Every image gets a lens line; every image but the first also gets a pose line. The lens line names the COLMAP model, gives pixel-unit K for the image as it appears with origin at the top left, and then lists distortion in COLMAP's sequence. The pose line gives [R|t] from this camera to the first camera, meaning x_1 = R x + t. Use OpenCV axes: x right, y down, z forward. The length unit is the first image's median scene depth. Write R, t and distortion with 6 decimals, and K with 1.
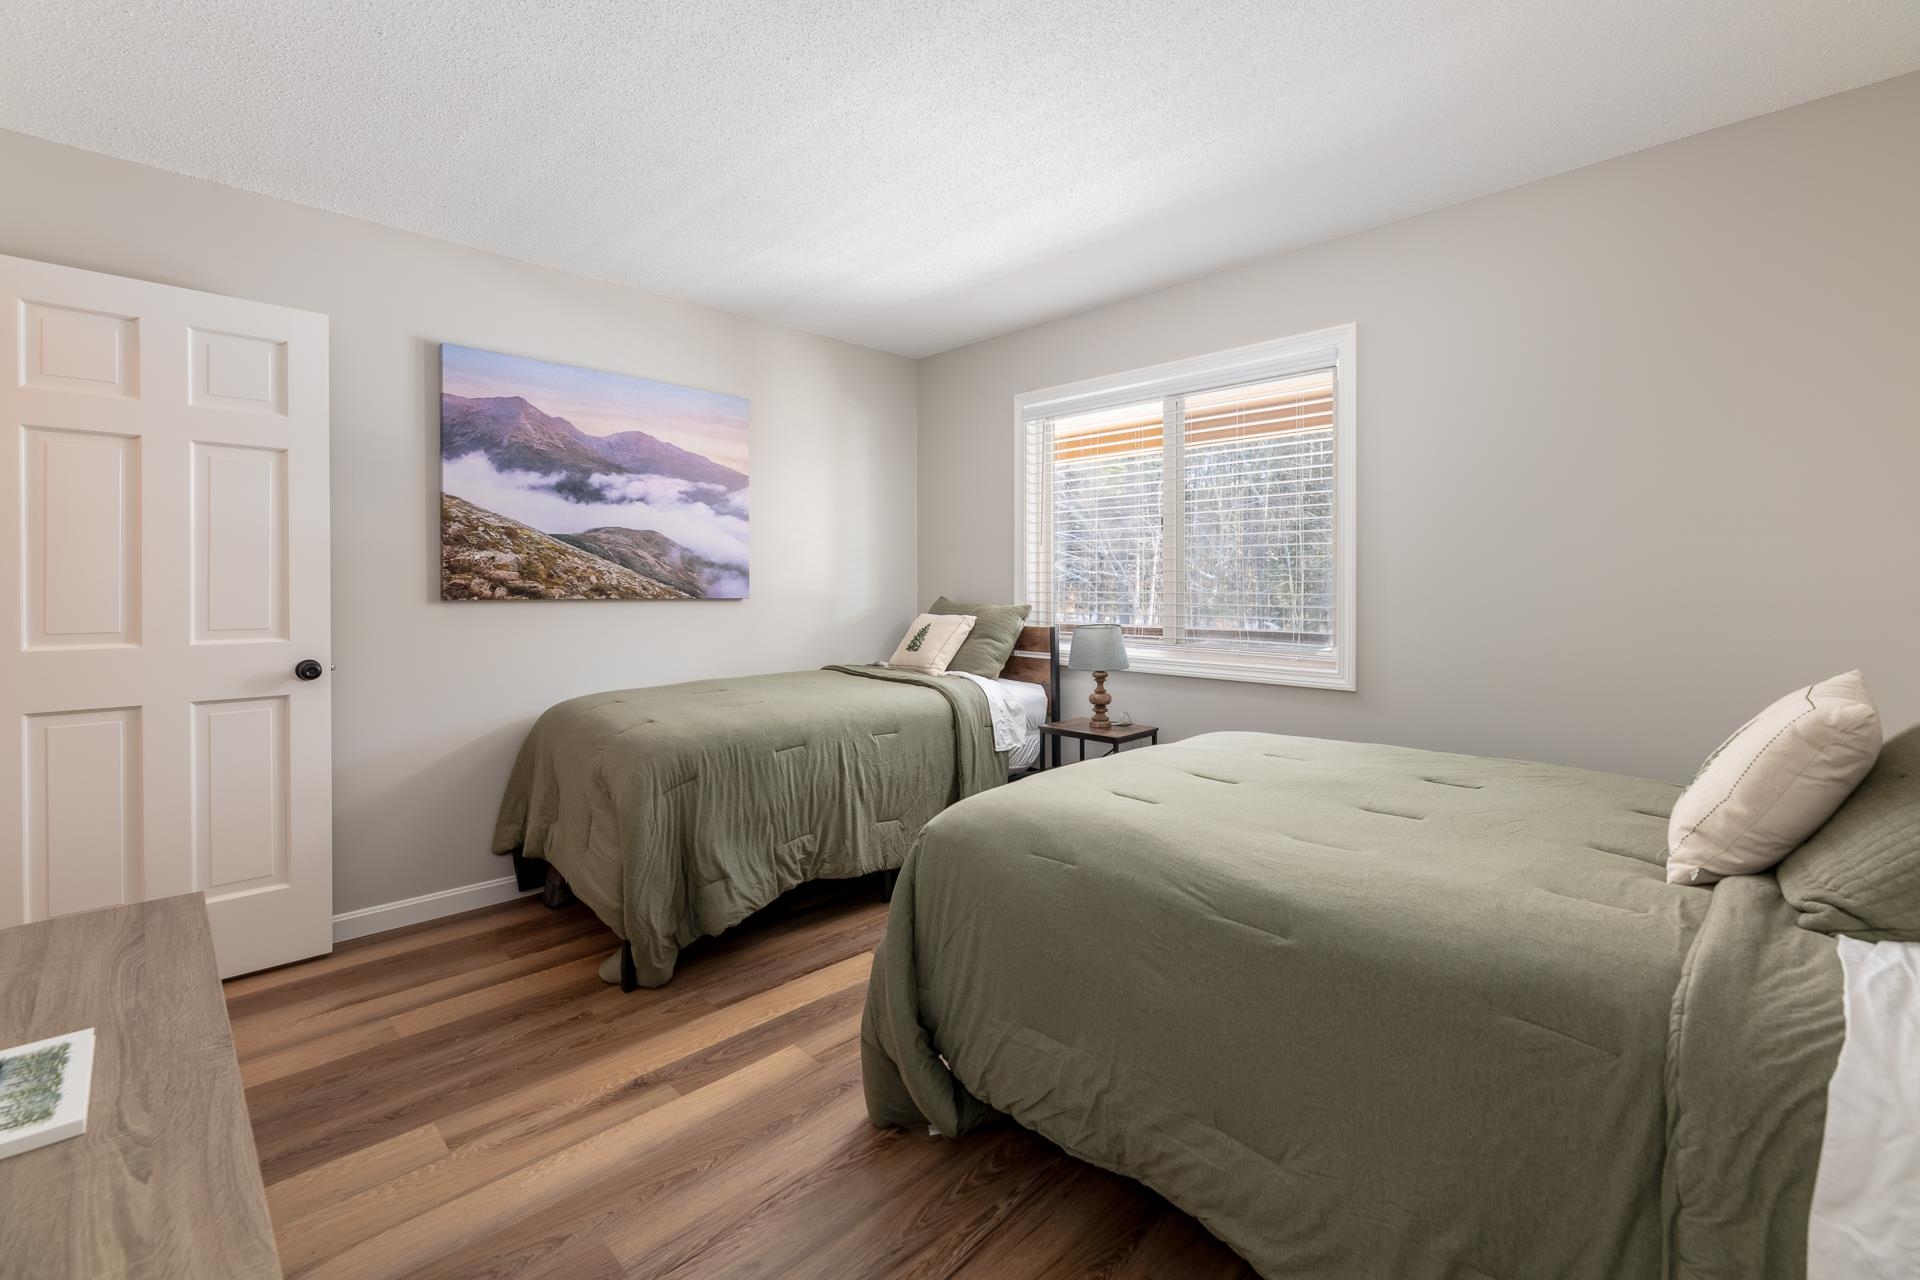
lens RADIAL K [[832.6, 0, 1015.1], [0, 832.6, 588.0], [0, 0, 1]] dist [-0.003491, -0.000591]
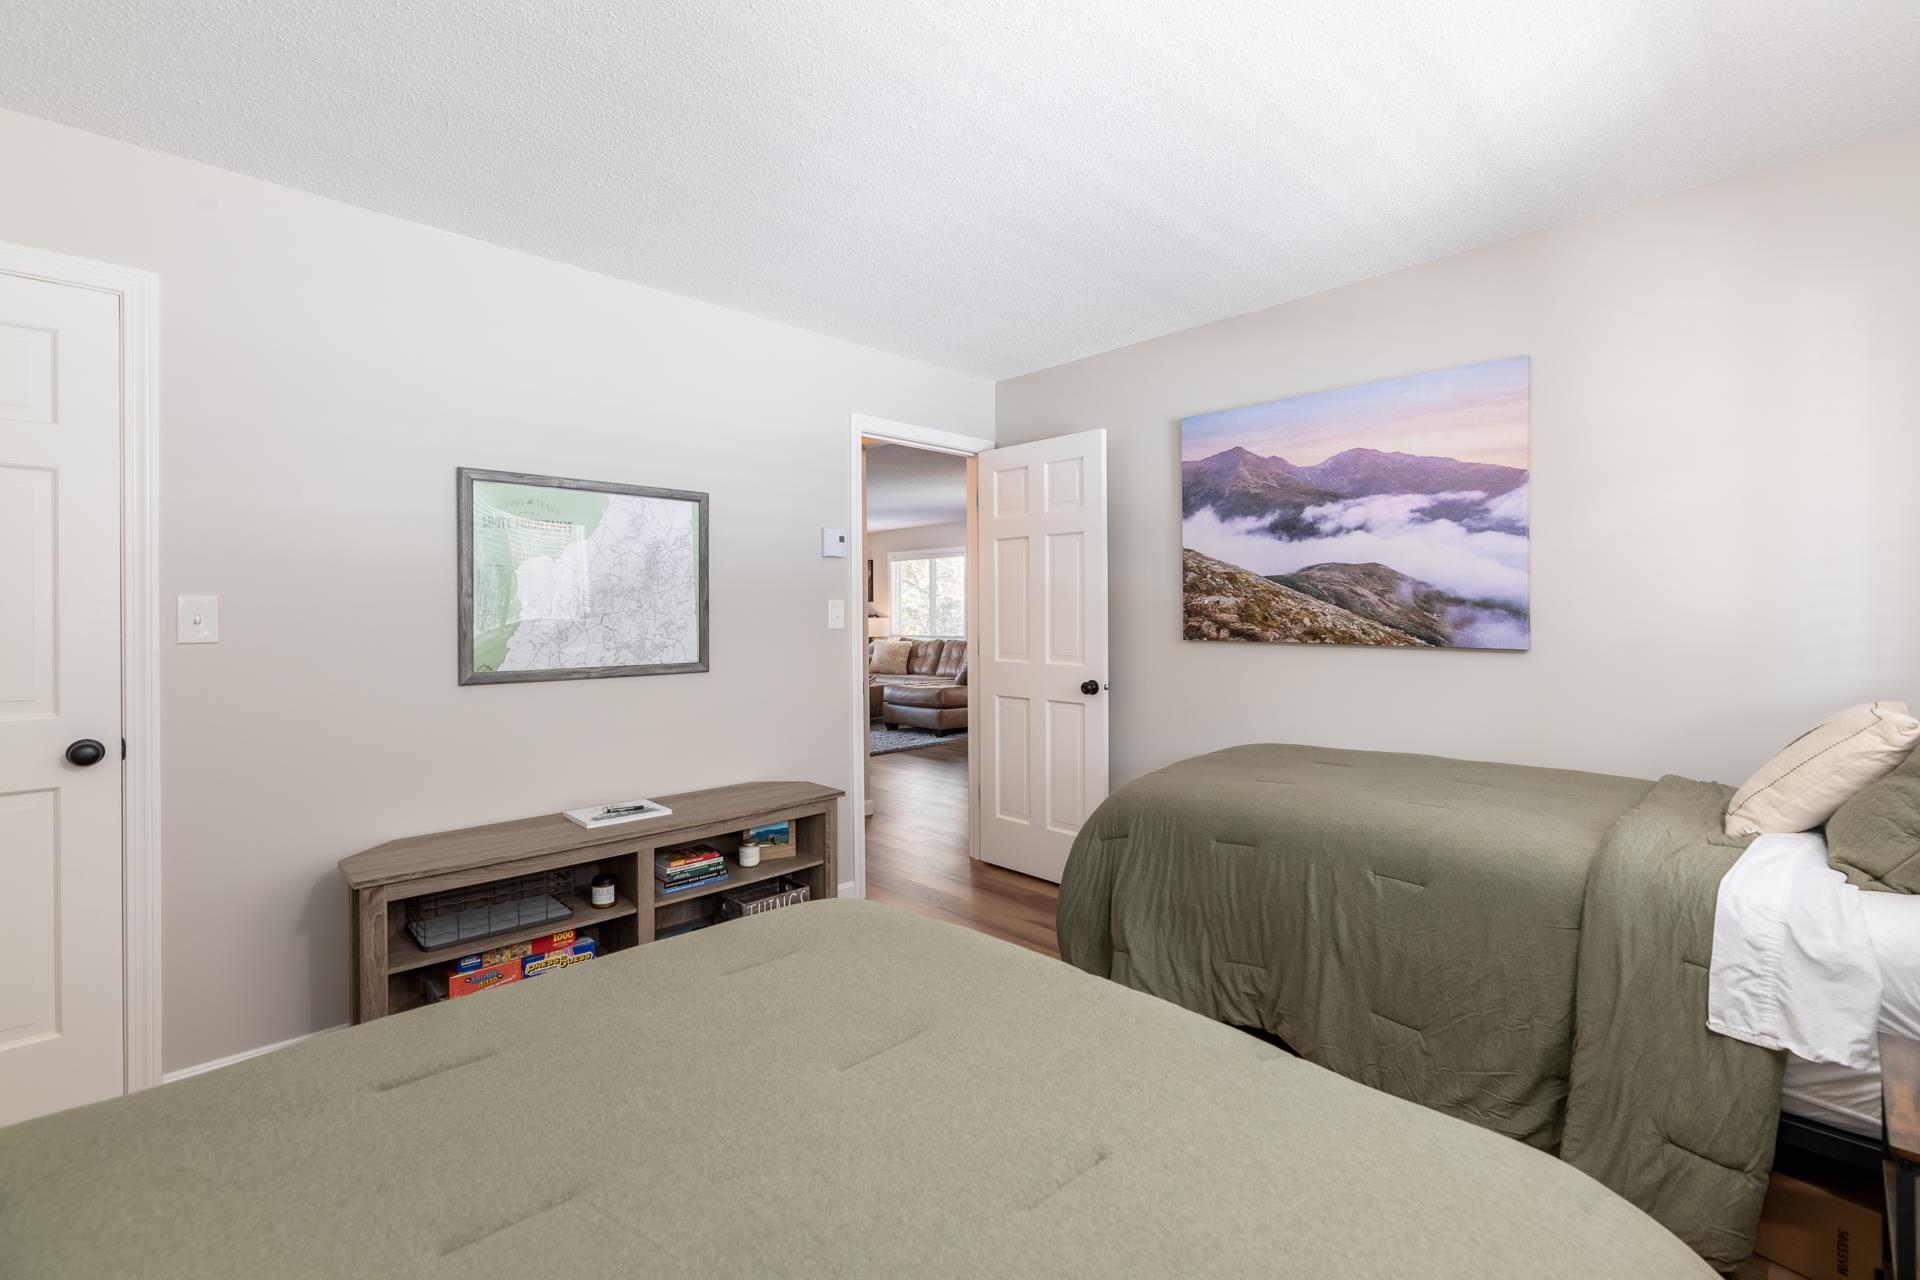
lens RADIAL K [[832.6, 0, 972.0], [0, 832.6, 629.3], [0, 0, 1]] dist [-0.003491, -0.000591]
pose [[-0.039150, 0.018513, -0.999062, 0.440236], [-0.000339, 0.999828, 0.018541, -0.019270], [0.999233, 0.001064, -0.039137, 0.673292]]
